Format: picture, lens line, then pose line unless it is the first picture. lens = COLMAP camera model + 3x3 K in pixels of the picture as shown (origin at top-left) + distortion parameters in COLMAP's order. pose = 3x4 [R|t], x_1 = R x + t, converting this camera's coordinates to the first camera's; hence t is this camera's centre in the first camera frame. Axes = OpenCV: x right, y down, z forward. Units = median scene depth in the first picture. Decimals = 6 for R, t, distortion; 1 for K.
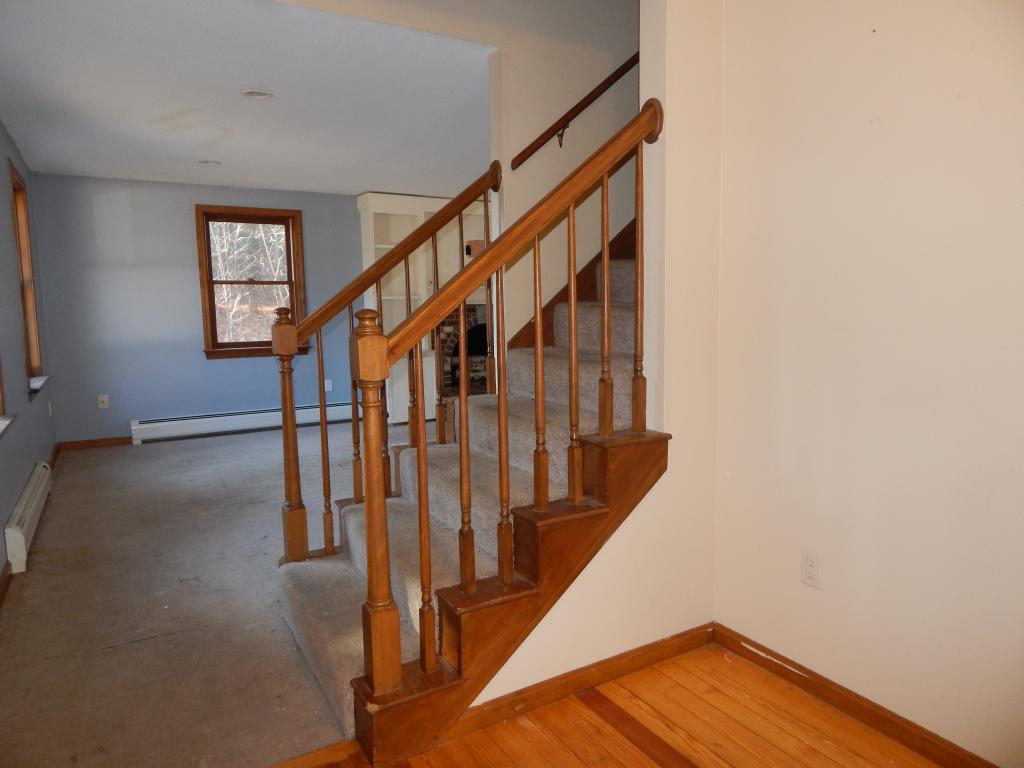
lens RADIAL K [[670.5, 0, 511.4], [0, 670.5, 380.7], [0, 0, 1]] dist [0.000212, -0.000704]
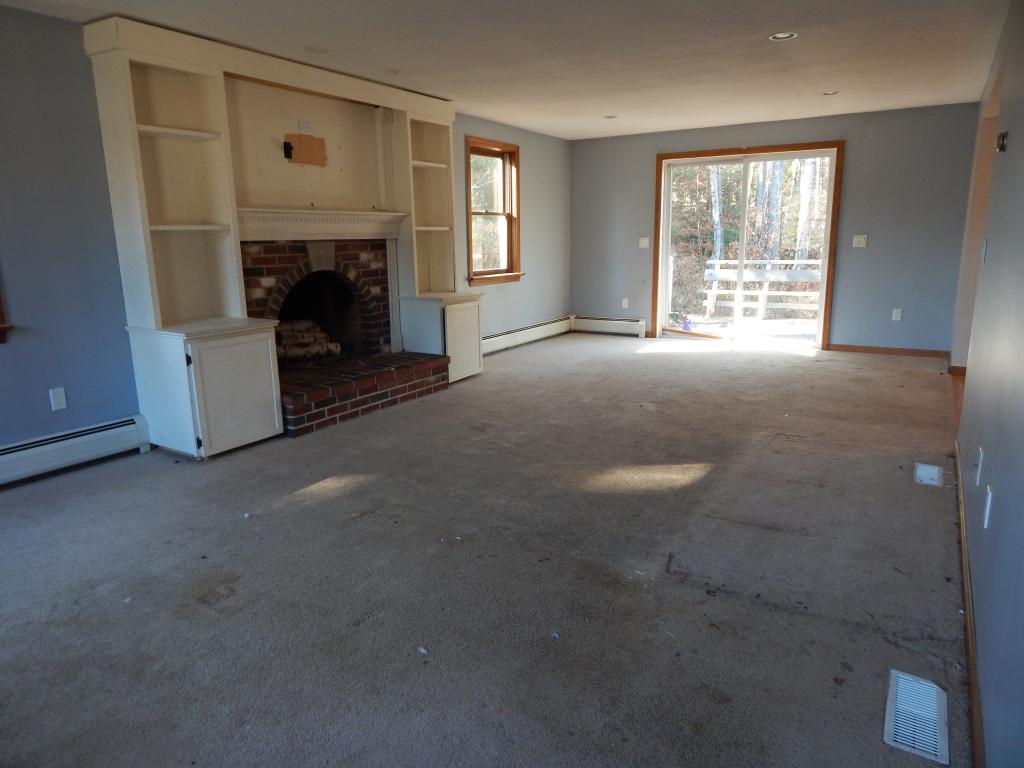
lens RADIAL K [[670.5, 0, 511.4], [0, 670.5, 380.7], [0, 0, 1]] dist [0.000212, -0.000704]
pose [[0.889227, -0.094515, 0.447597, -0.184999], [0.051398, 0.992871, 0.107543, -0.043294], [-0.454570, -0.072625, 0.887745, 0.366033]]
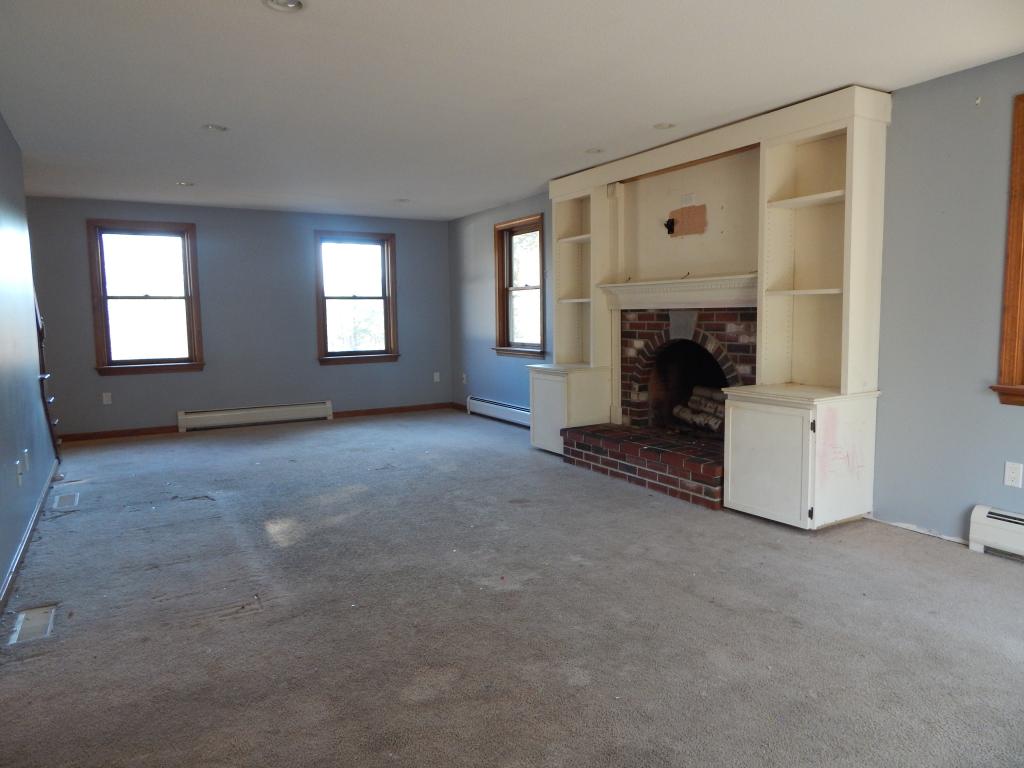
lens RADIAL K [[670.5, 0, 511.4], [0, 670.5, 380.7], [0, 0, 1]] dist [0.000212, -0.000704]
pose [[-0.011999, 0.113605, -0.993454, 0.639300], [-0.096549, 0.988751, 0.114233, -0.110257], [0.995256, 0.097288, -0.000896, 0.901531]]
